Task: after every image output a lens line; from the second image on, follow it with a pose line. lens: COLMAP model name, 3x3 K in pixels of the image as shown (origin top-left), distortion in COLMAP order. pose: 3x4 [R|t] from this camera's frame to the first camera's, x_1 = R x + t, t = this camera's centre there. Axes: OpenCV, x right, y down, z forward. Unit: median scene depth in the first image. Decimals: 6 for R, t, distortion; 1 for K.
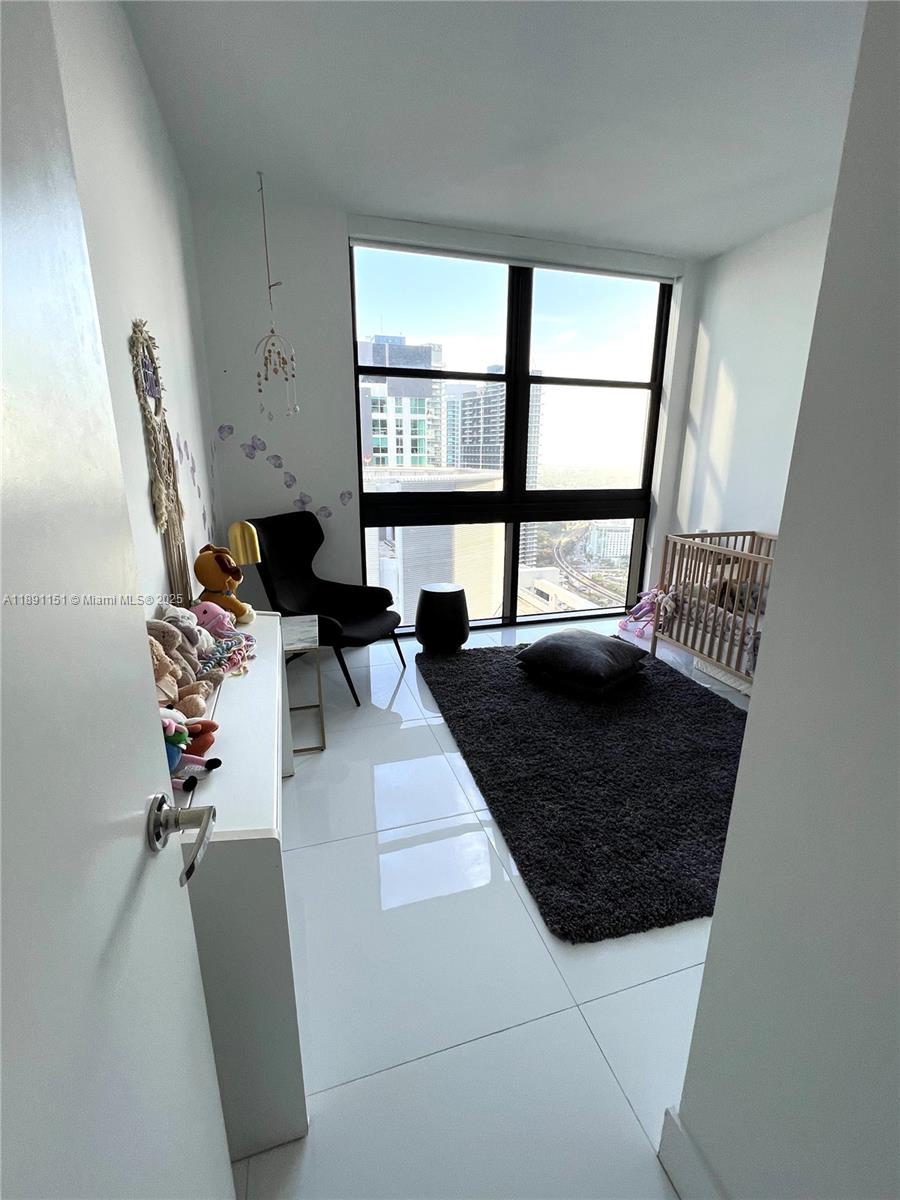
lens RADIAL K [[526.9, 0, 459.5], [0, 526.9, 605.6], [0, 0, 1]] dist [-0.002361, -0.001127]
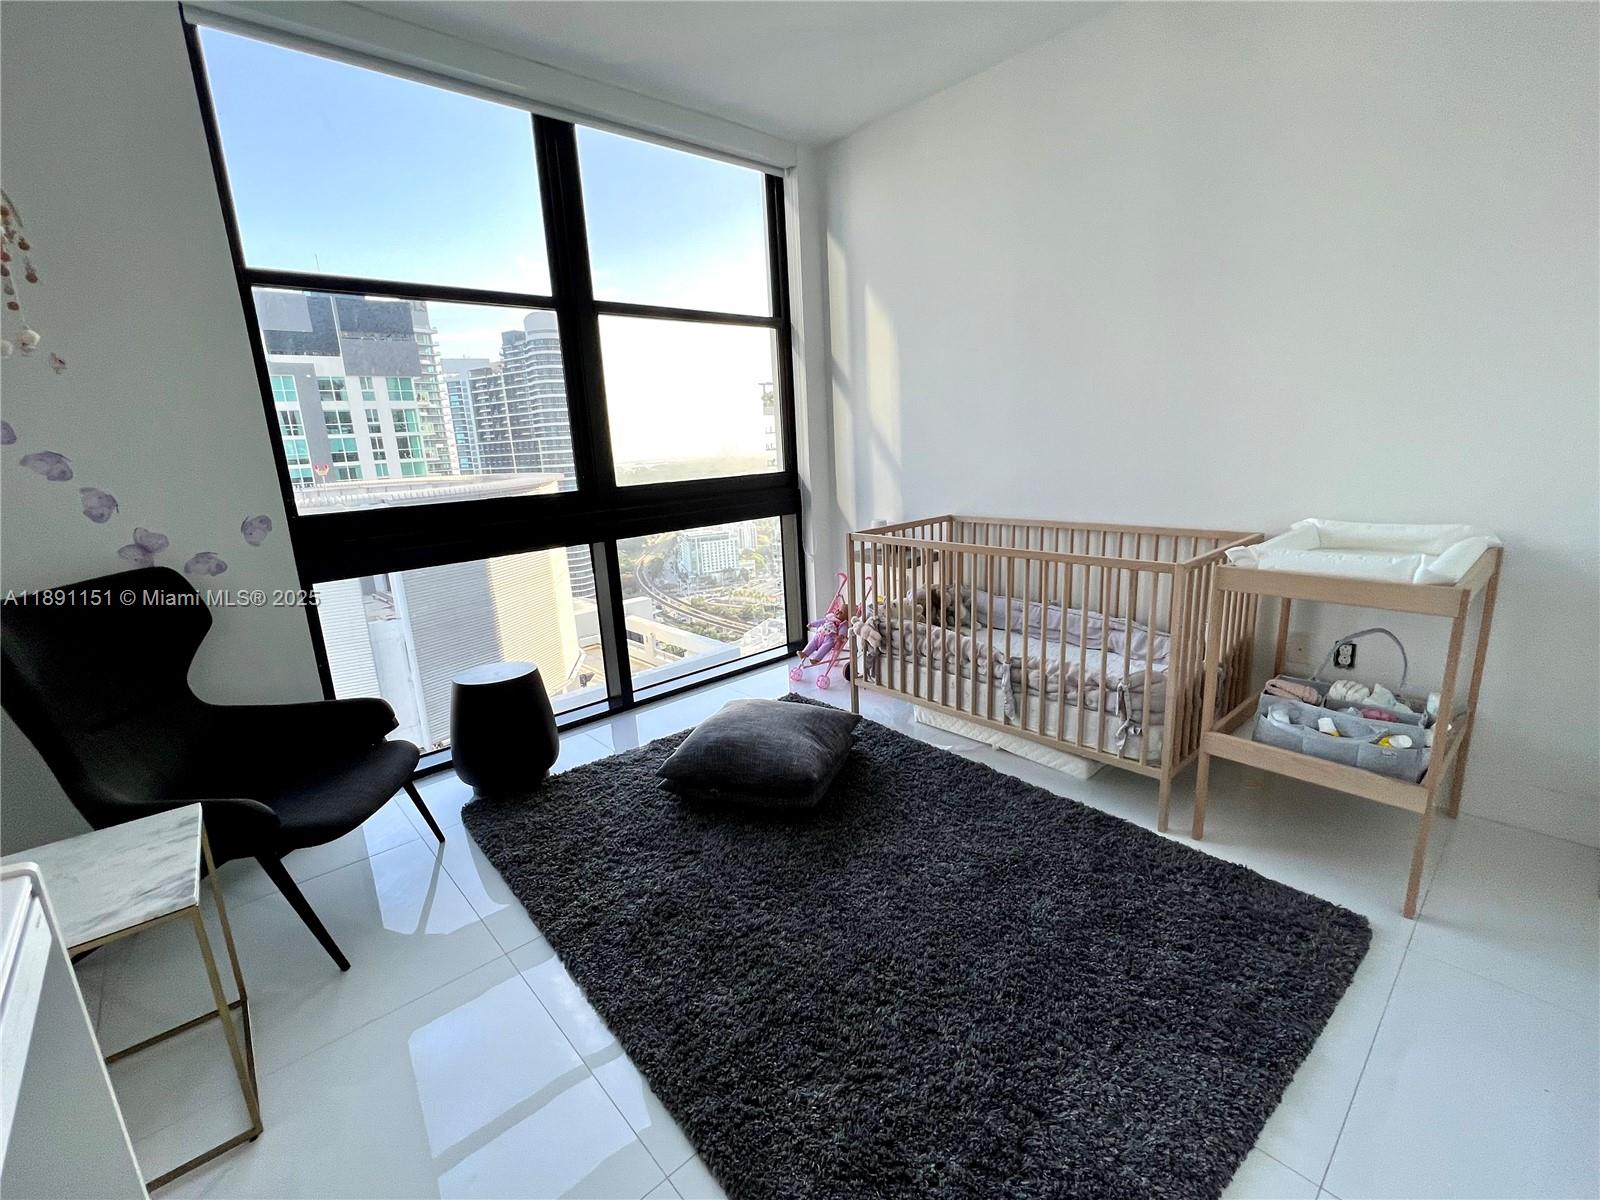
lens RADIAL K [[702.5, 0, 797.0], [0, 702.5, 600.8], [0, 0, 1]] dist [-0.002361, -0.001127]
pose [[0.911721, -0.146251, 0.383896, -0.015529], [0.170157, 0.984994, -0.028861, -0.032093], [-0.373914, 0.091635, 0.922925, 0.196768]]
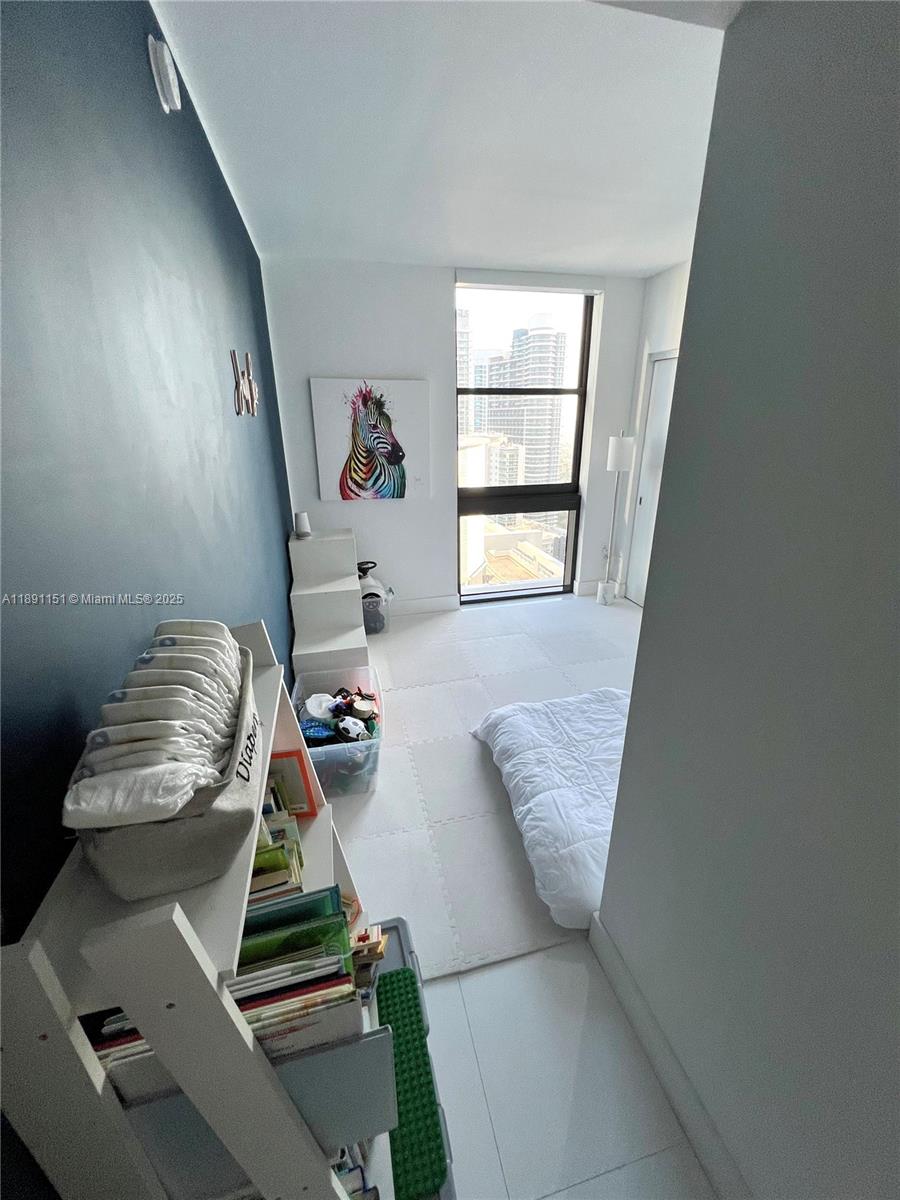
lens RADIAL K [[484.3, 0, 451.2], [0, 484.3, 599.0], [0, 0, 1]] dist [0.000368, 0.000039]
pose [[0.997247, 0.004676, -0.074009, 0.191167], [0.001169, 0.996894, 0.078747, -0.065820], [0.074148, -0.078616, 0.994144, -0.088086]]
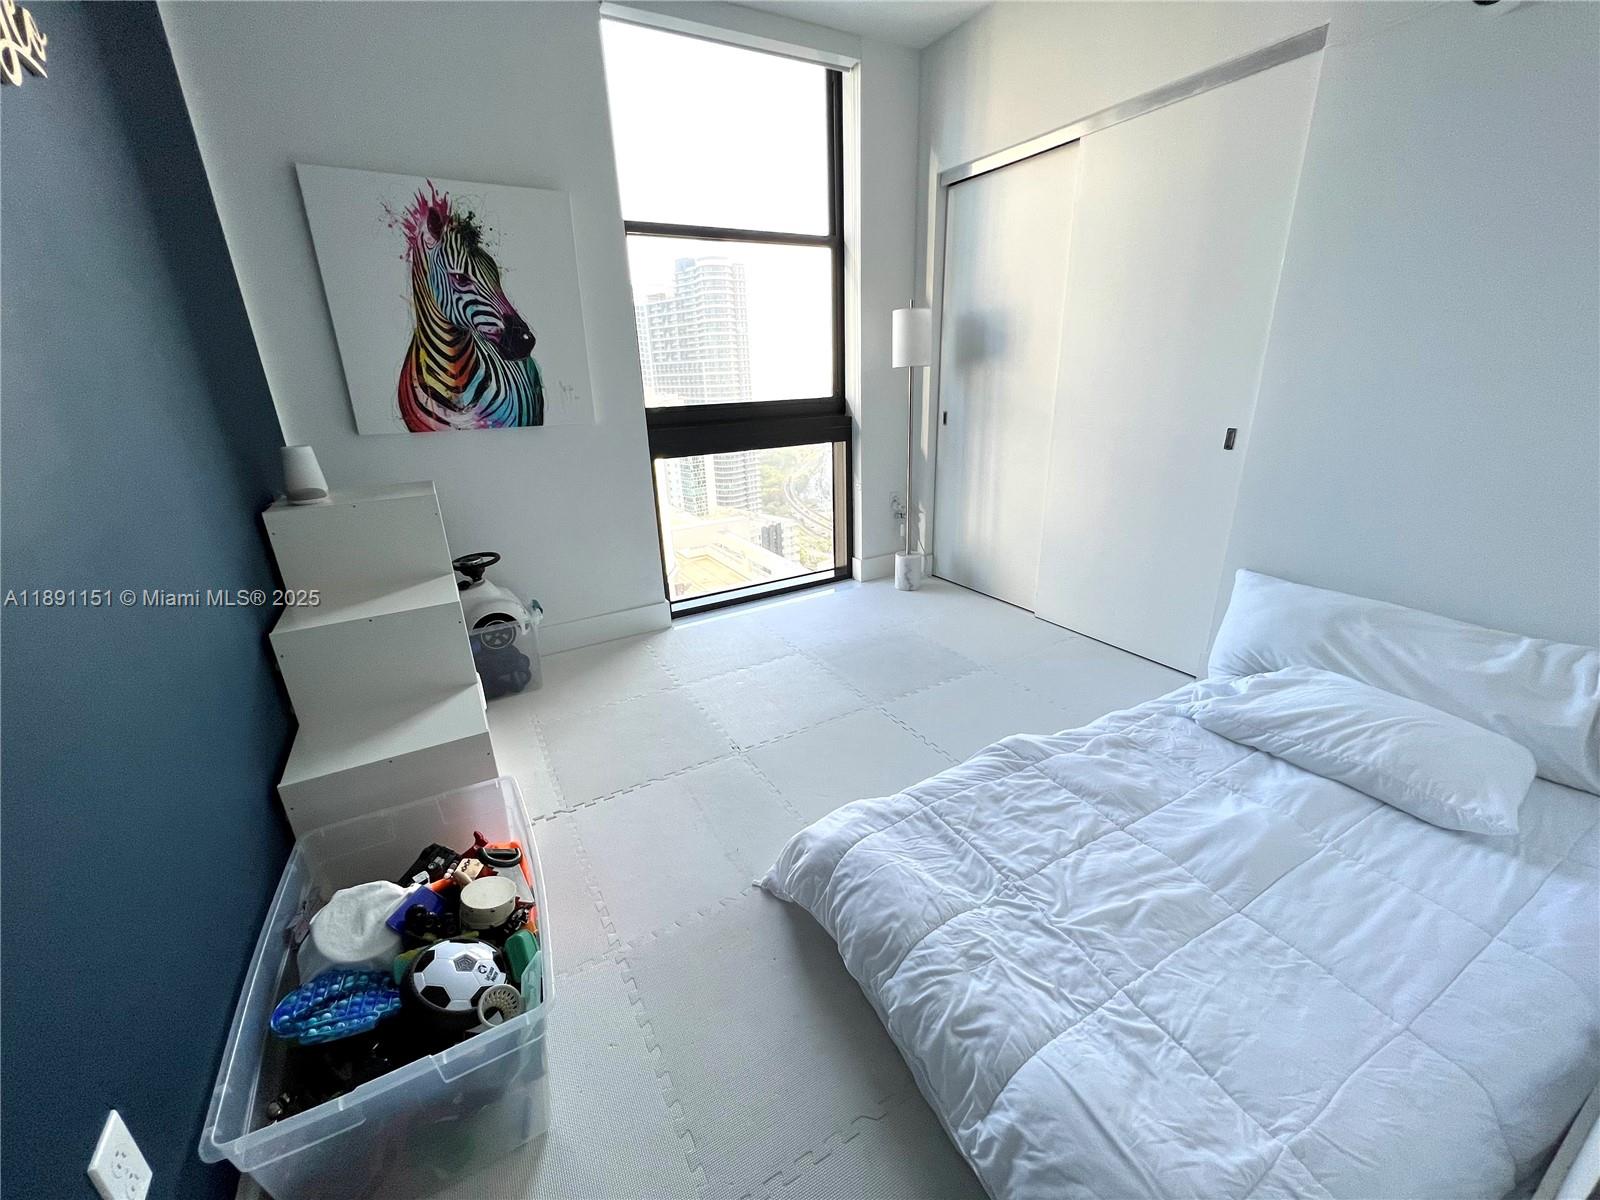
lens RADIAL K [[645.7, 0, 797.0], [0, 645.7, 595.2], [0, 0, 1]] dist [0.000368, 0.000039]
pose [[0.977450, -0.111342, 0.179431, 0.136934], [0.101725, 0.992881, 0.061963, -0.027001], [-0.185052, -0.042313, 0.981817, 0.198291]]
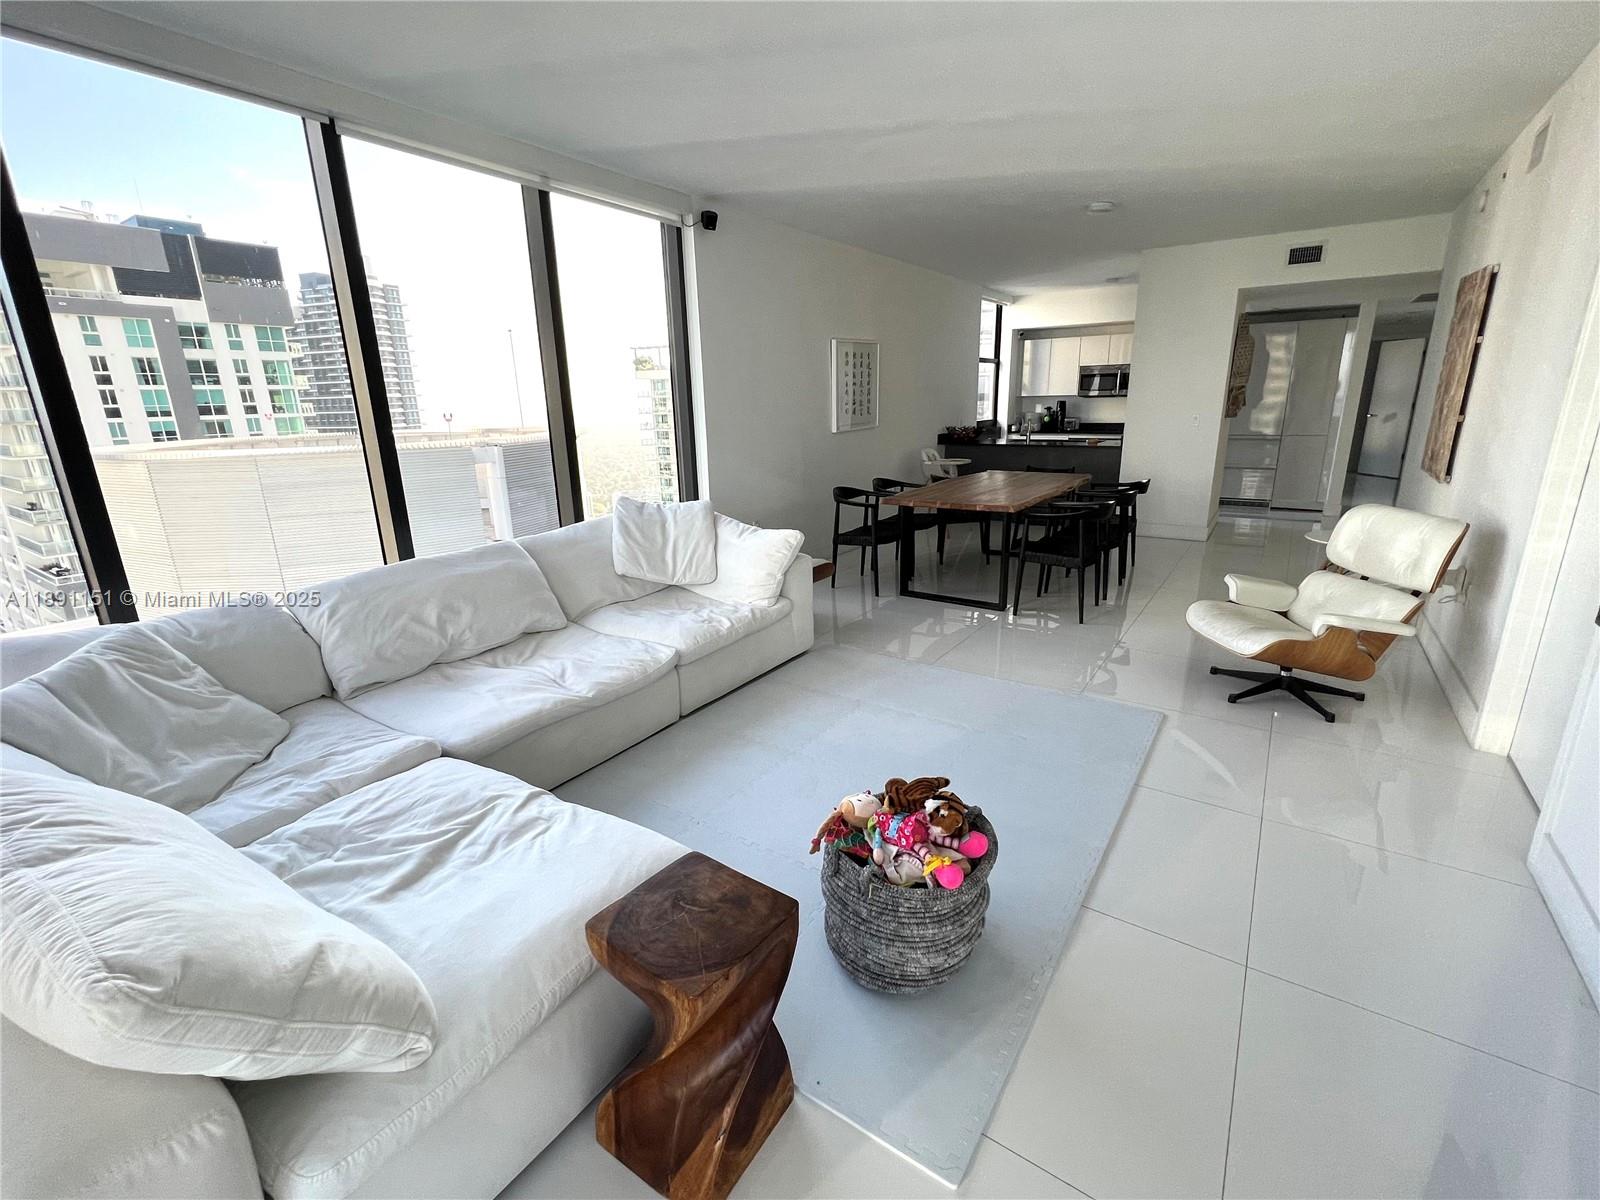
lens RADIAL K [[702.5, 0, 804.0], [0, 702.5, 599.2], [0, 0, 1]] dist [-0.002361, -0.001127]
pose [[0.788451, -0.192909, 0.584065, -1.850605], [0.197941, 0.978612, 0.056015, 0.116434], [-0.582379, 0.071446, 0.809772, -0.525947]]
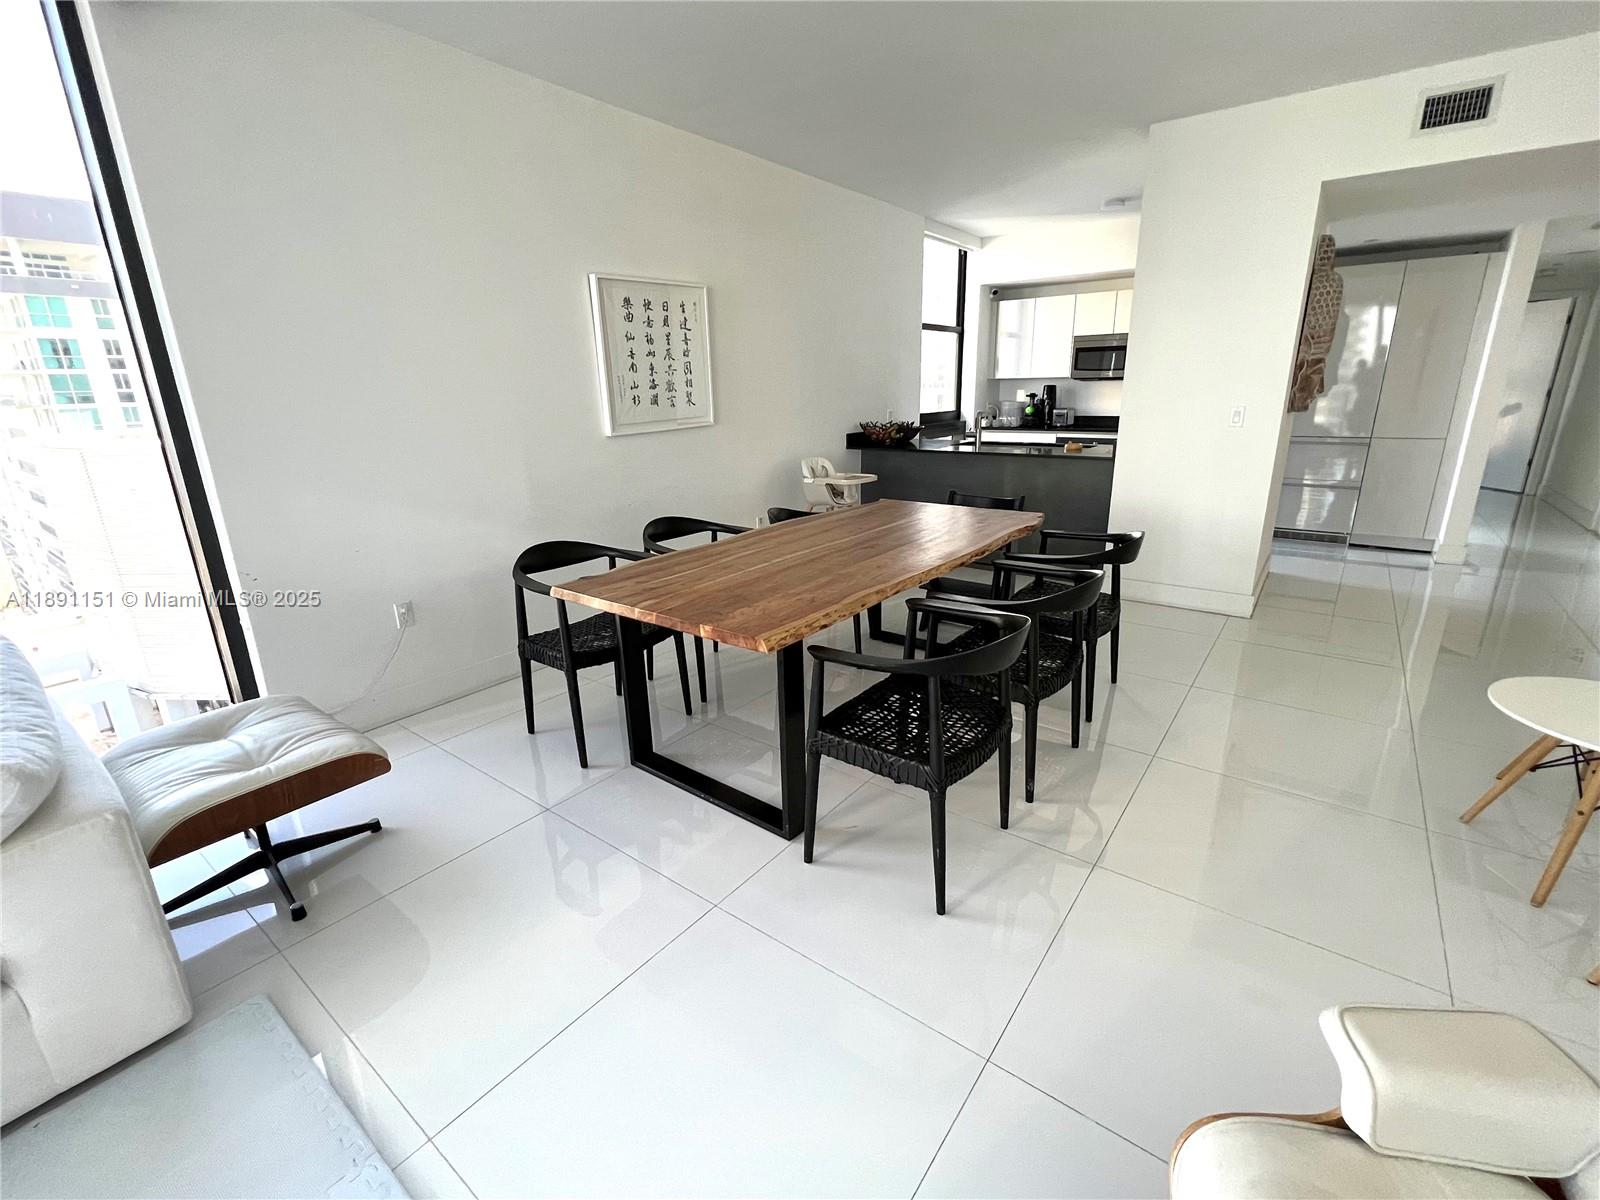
lens RADIAL K [[702.5, 0, 803.4], [0, 702.5, 596.9], [0, 0, 1]] dist [-0.002361, -0.001127]
pose [[0.816584, -0.189408, 0.545267, -1.099274], [0.186081, 0.980580, 0.061948, 0.047406], [-0.546411, 0.050878, 0.835971, -0.205348]]
